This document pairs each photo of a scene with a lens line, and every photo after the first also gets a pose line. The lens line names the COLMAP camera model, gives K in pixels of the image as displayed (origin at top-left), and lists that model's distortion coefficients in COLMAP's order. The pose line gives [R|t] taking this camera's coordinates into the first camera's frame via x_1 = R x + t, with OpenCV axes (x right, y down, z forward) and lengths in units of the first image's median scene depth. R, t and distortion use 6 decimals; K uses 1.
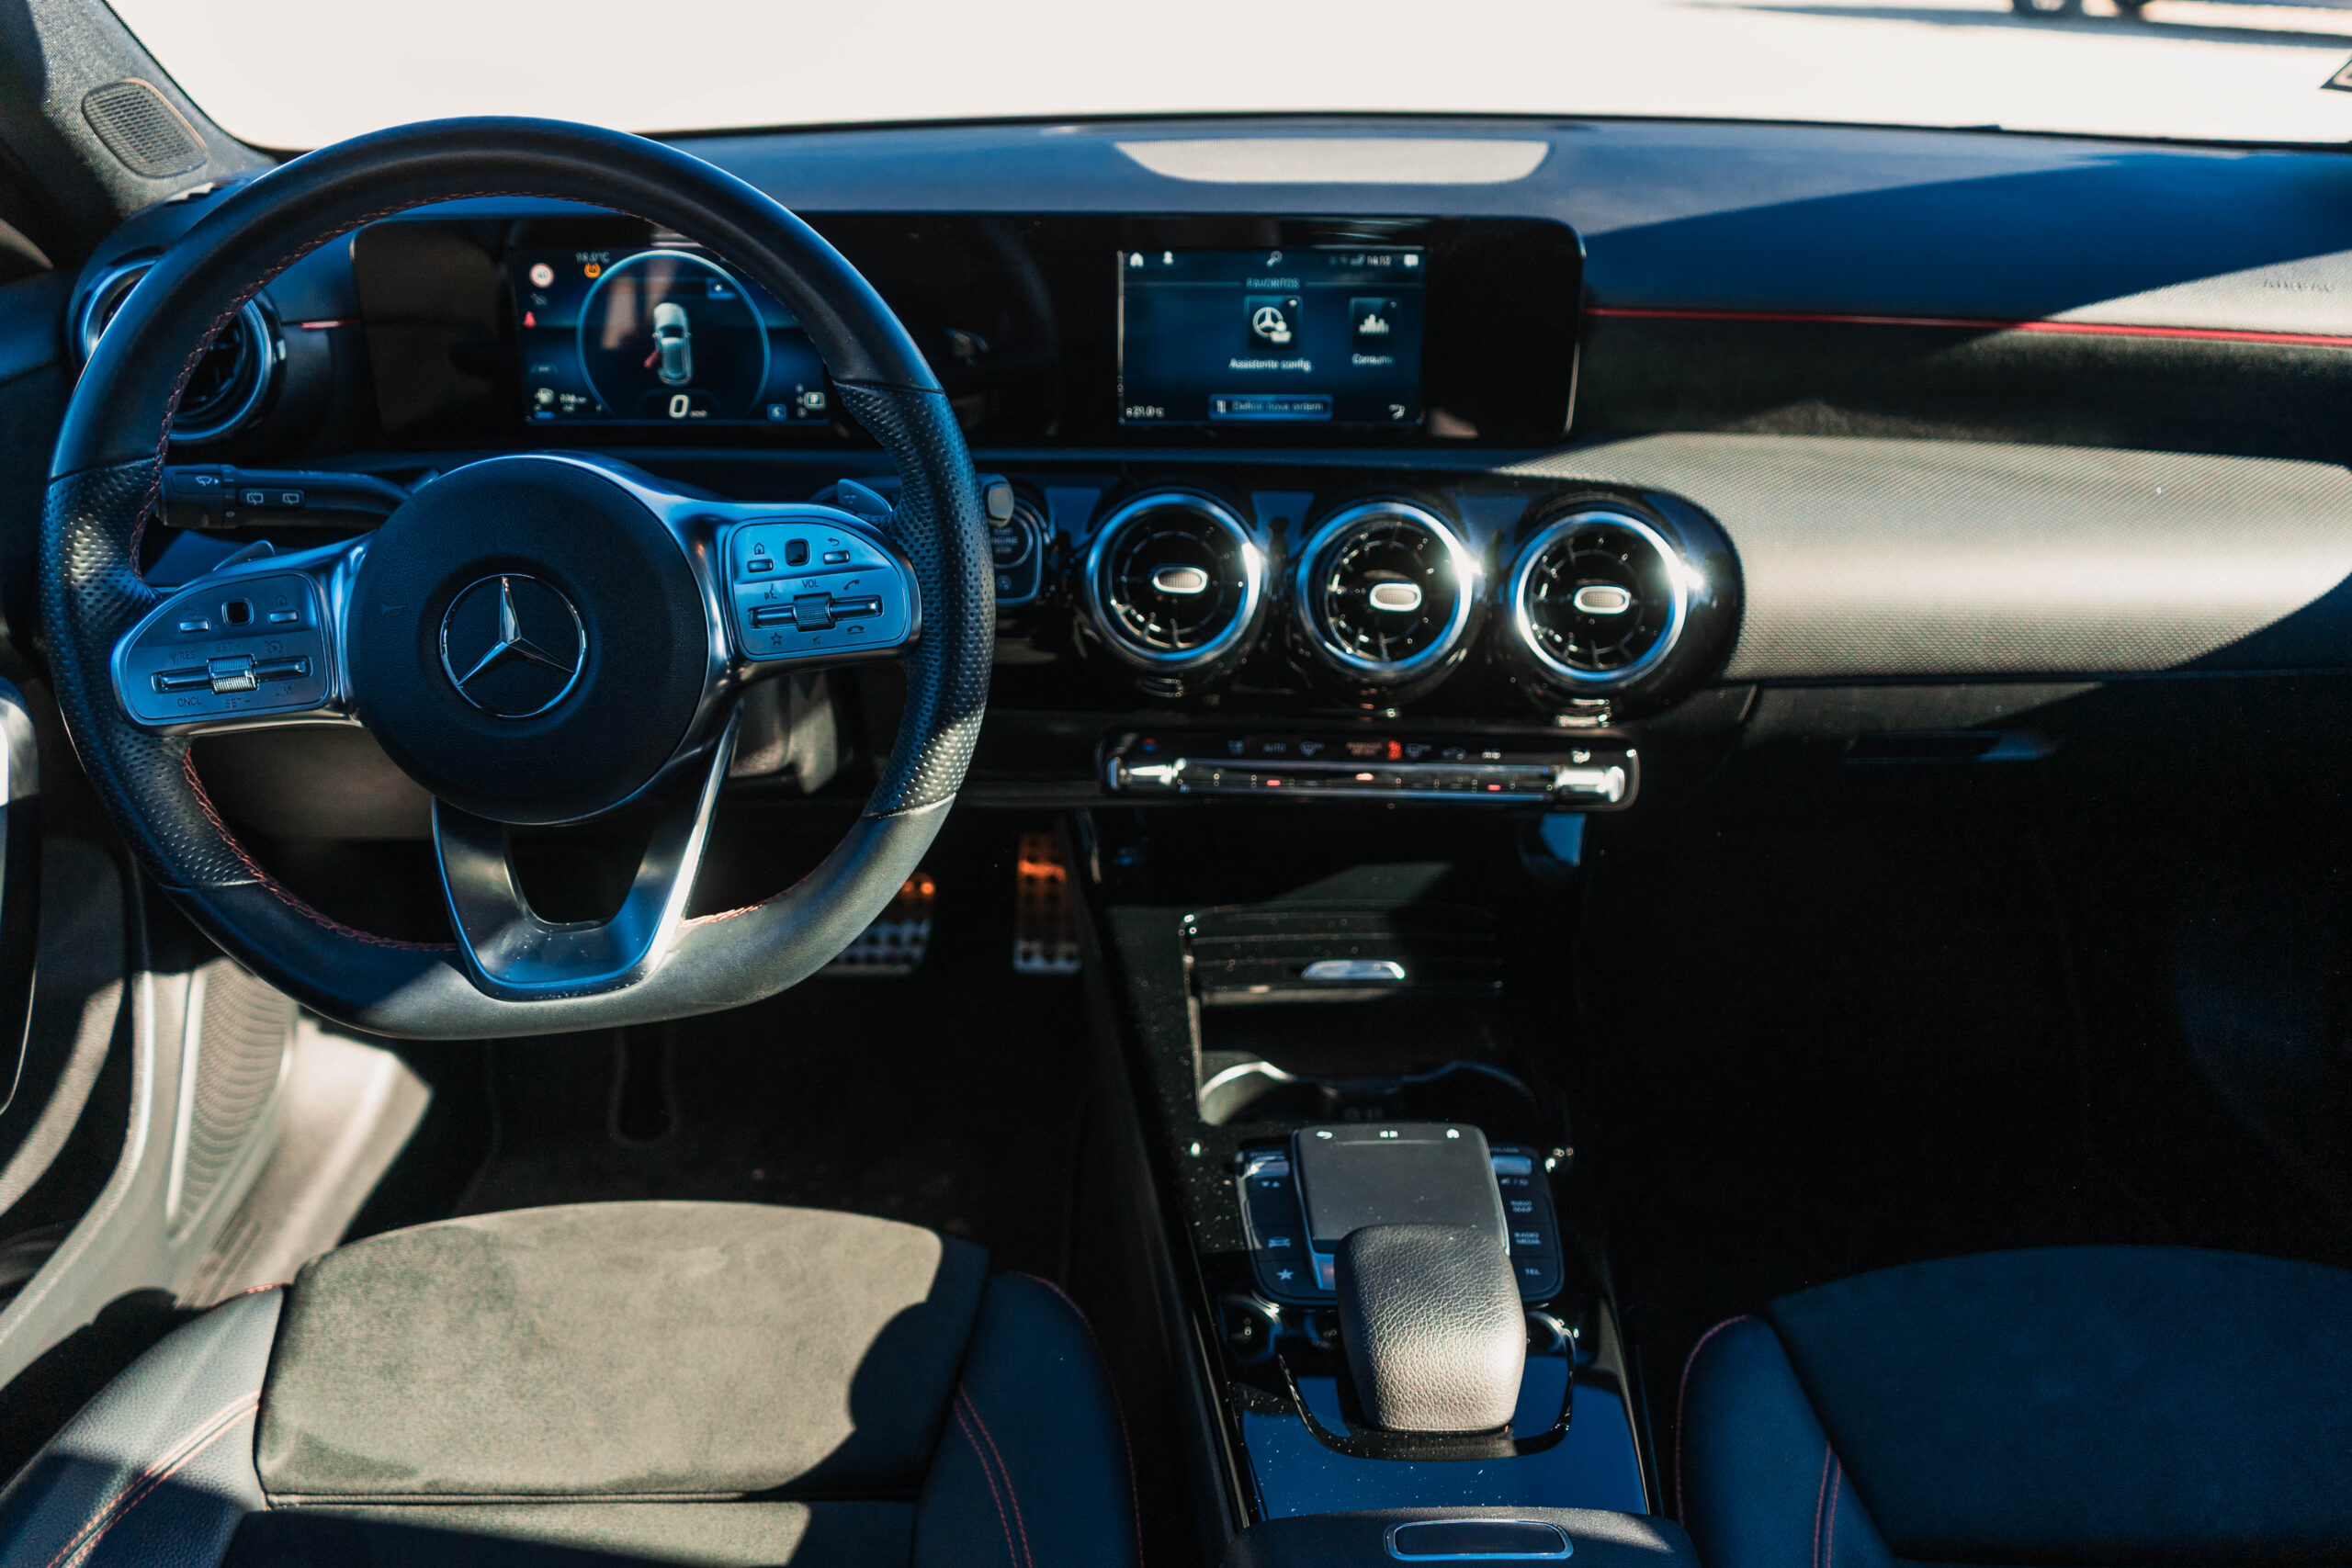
lens RADIAL K [[1939.9, 0, 1175.7], [0, 1939.9, 784.7], [0, 0, 1]] dist [0.004843, 0.002827]
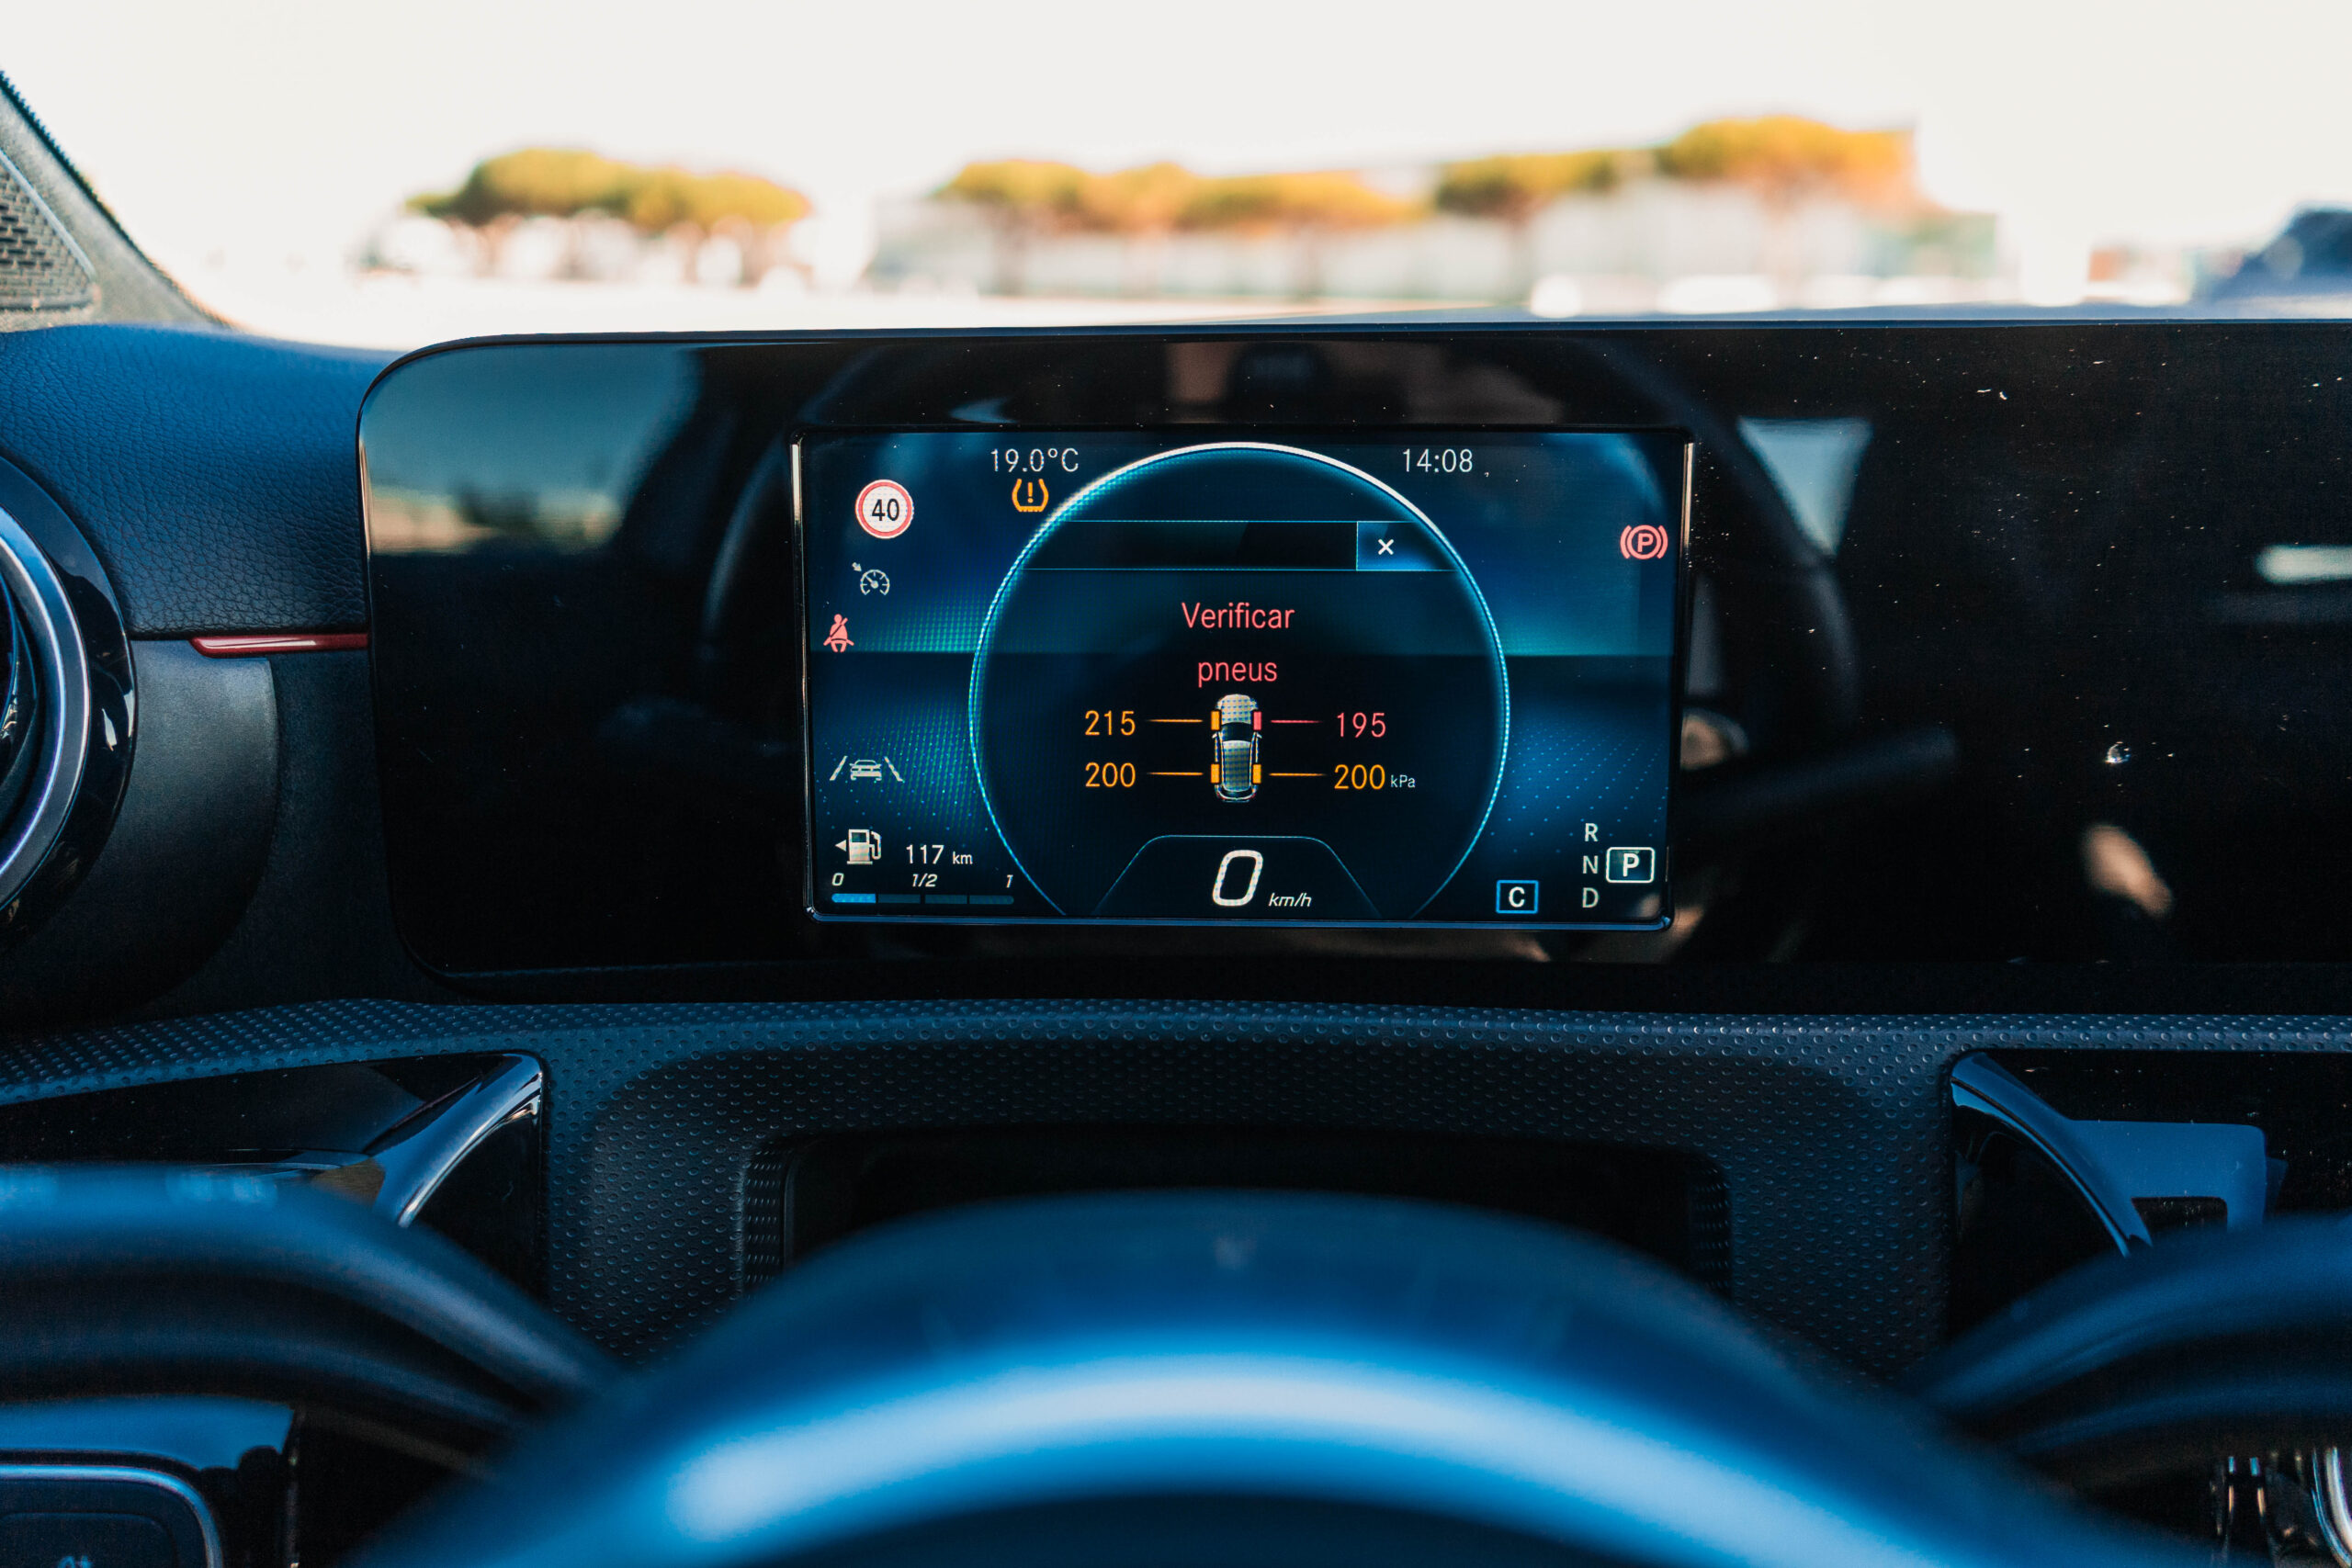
lens RADIAL K [[1939.9, 0, 1189.9], [0, 1939.9, 791.3], [0, 0, 1]] dist [0.004843, 0.002827]
pose [[0.998570, 0.008562, -0.052765, -0.255427], [-0.019821, 0.976031, -0.216727, -0.139470], [0.049644, 0.217463, 0.974805, 0.679855]]
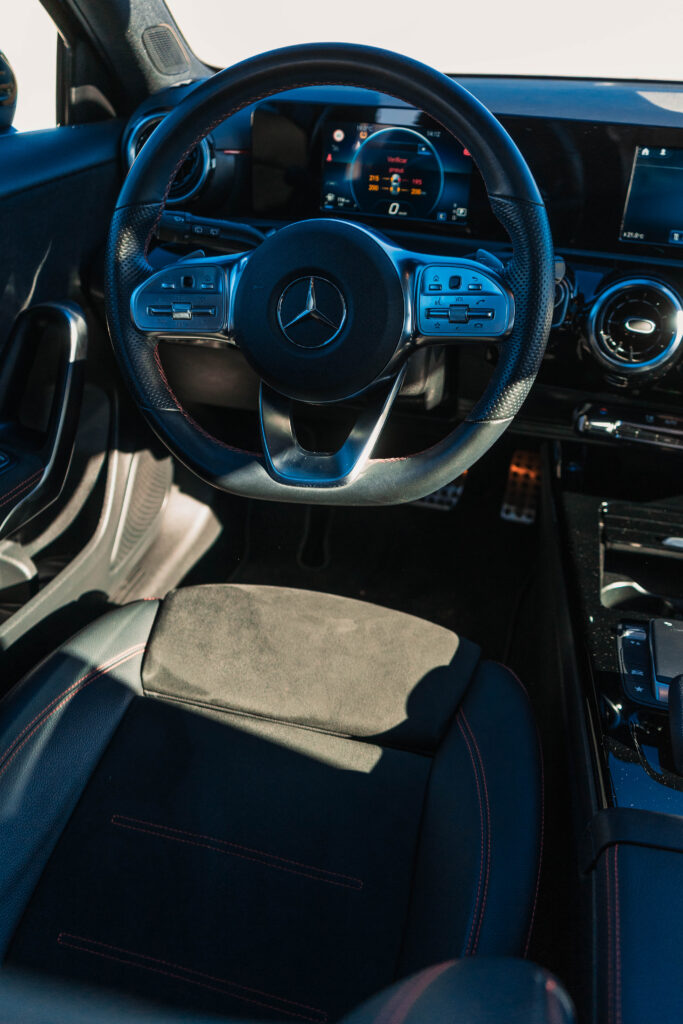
lens RADIAL K [[938.7, 0, 337.0], [0, 938.7, 515.9], [0, 0, 1]] dist [0.006231, -0.004914]
pose [[0.961383, 0.166673, -0.219005, -0.049278], [-0.146366, 0.983535, 0.106002, 0.023165], [0.233067, -0.069854, 0.969949, 0.026026]]
